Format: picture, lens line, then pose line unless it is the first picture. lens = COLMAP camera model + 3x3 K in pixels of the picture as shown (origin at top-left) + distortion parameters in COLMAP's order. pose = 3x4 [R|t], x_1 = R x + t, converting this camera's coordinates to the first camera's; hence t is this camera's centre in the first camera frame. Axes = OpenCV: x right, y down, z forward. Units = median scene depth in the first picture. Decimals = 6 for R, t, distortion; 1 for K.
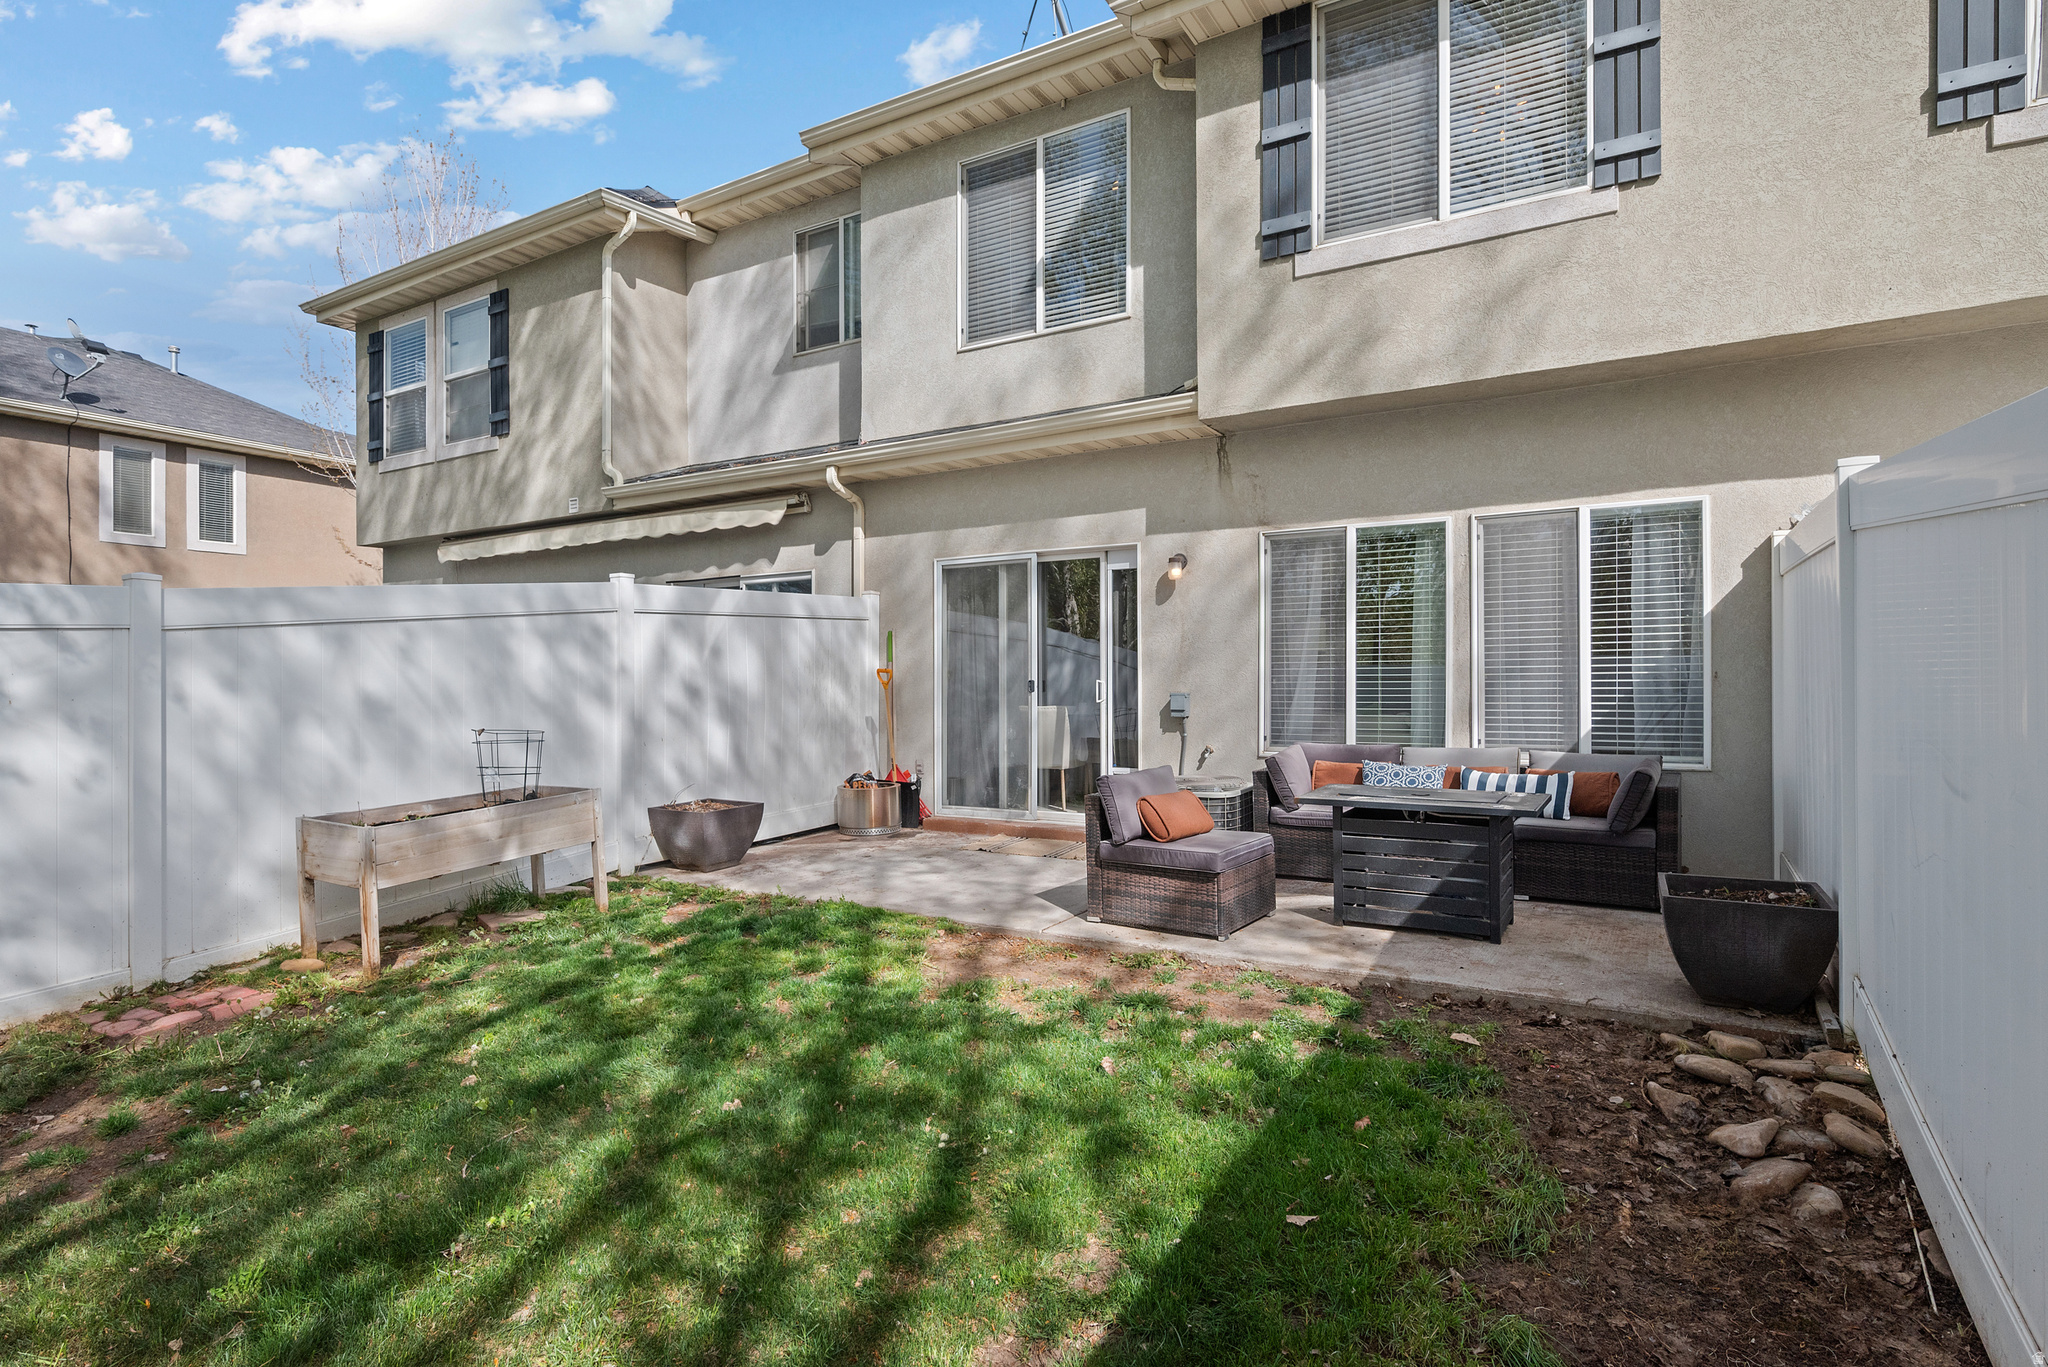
lens RADIAL K [[1073.0, 0, 1006.8], [0, 1073.0, 687.8], [0, 0, 1]] dist [0.002264, -0.001384]
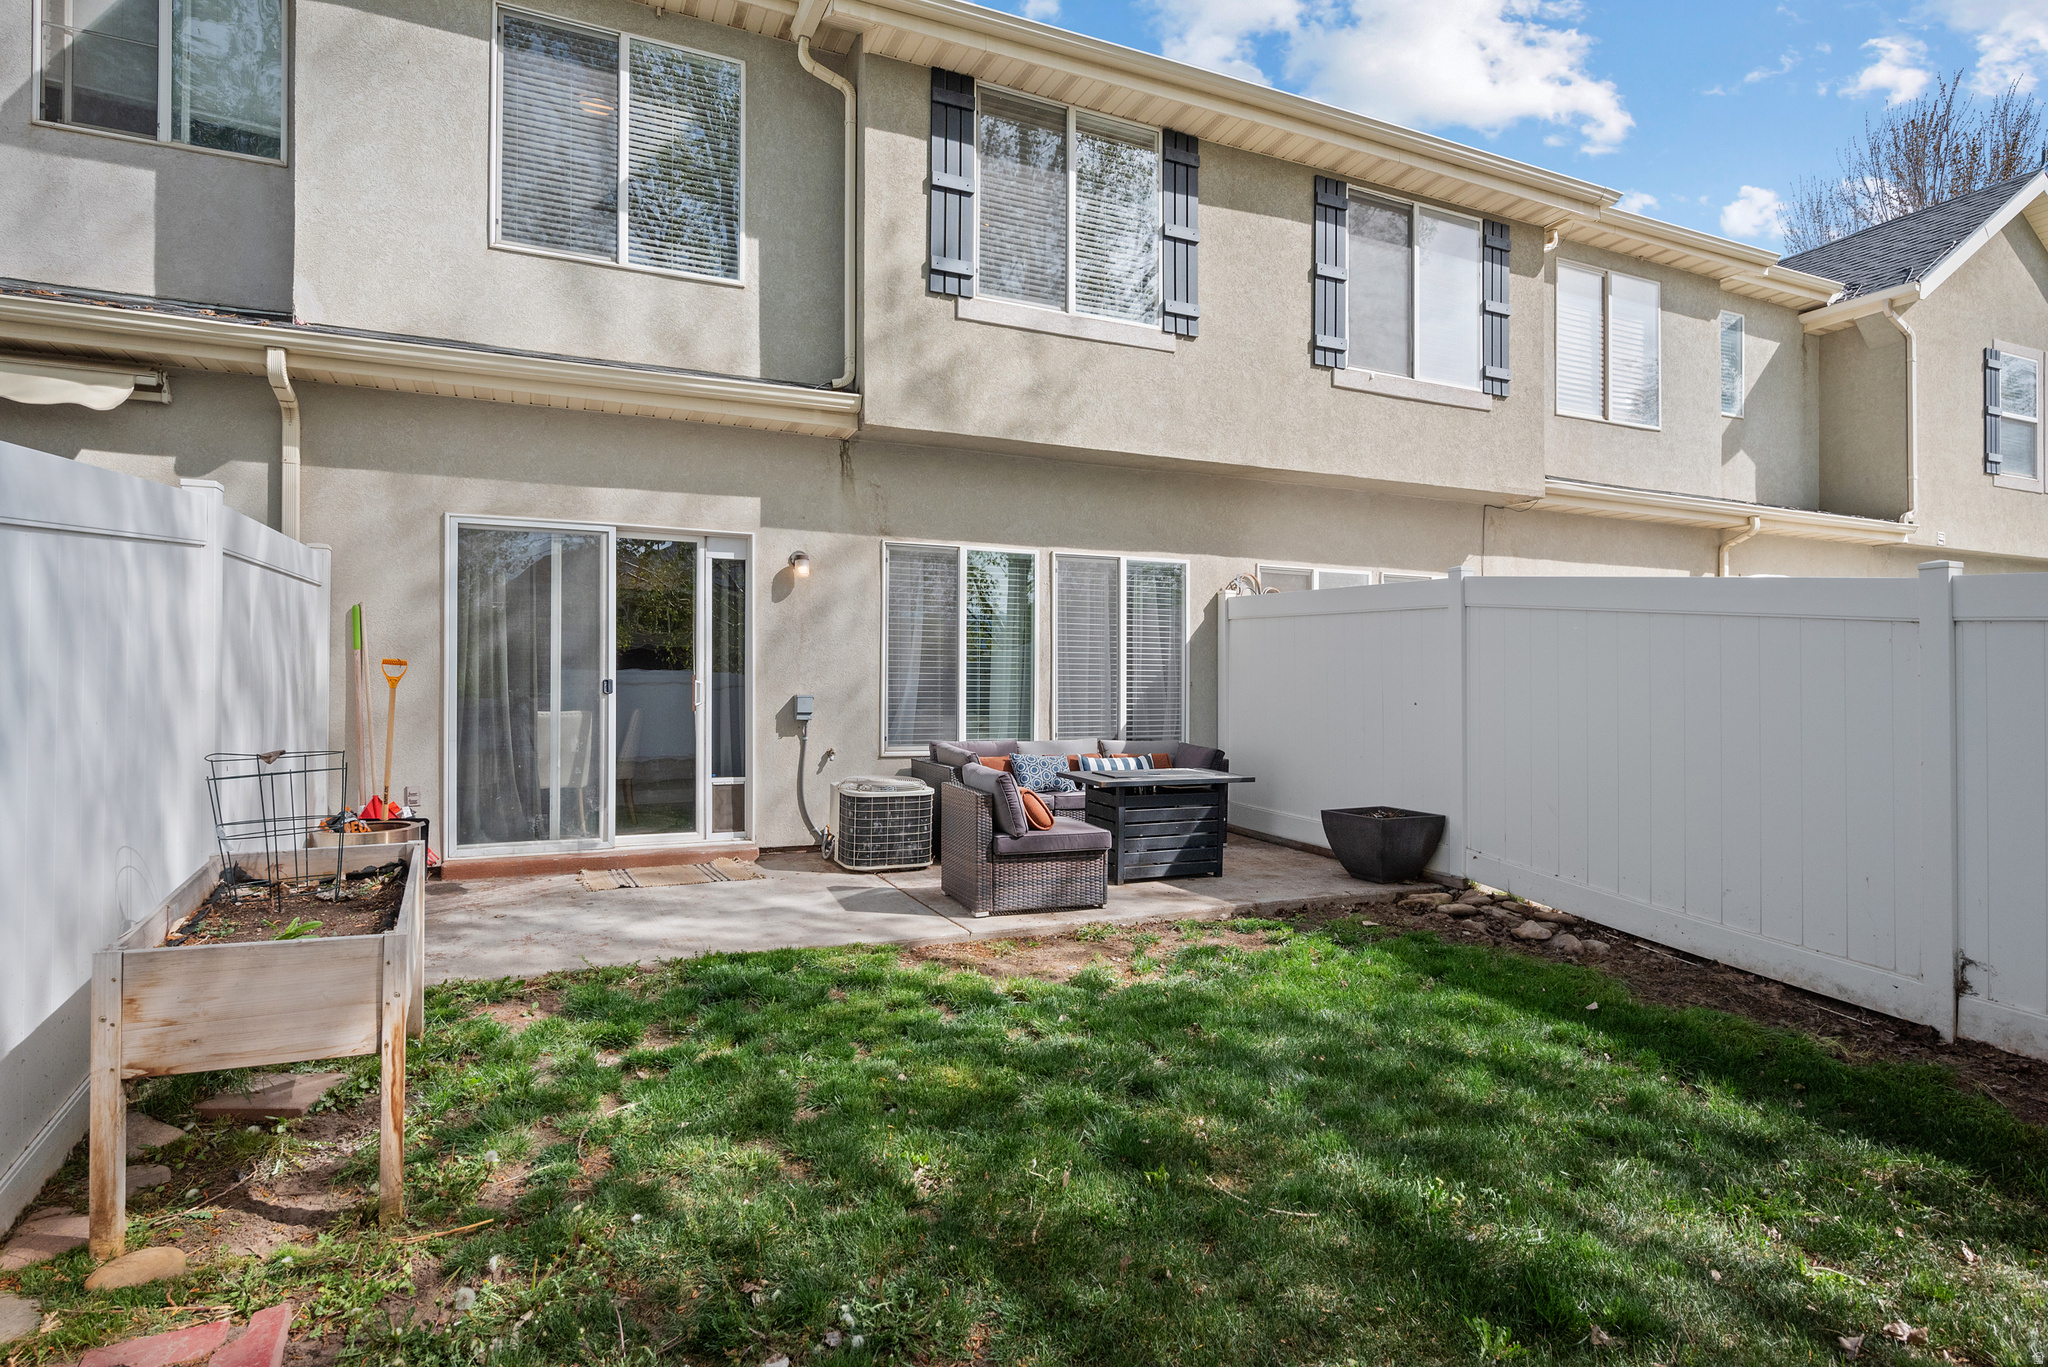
lens RADIAL K [[1123.8, 0, 1022.7], [0, 1123.8, 690.1], [0, 0, 1]] dist [-0.002707, 0.000990]
pose [[0.536302, 0.013512, 0.843918, -0.549960], [-0.002351, 0.999892, -0.014515, 0.013272], [-0.844023, 0.005800, 0.536276, 0.274324]]
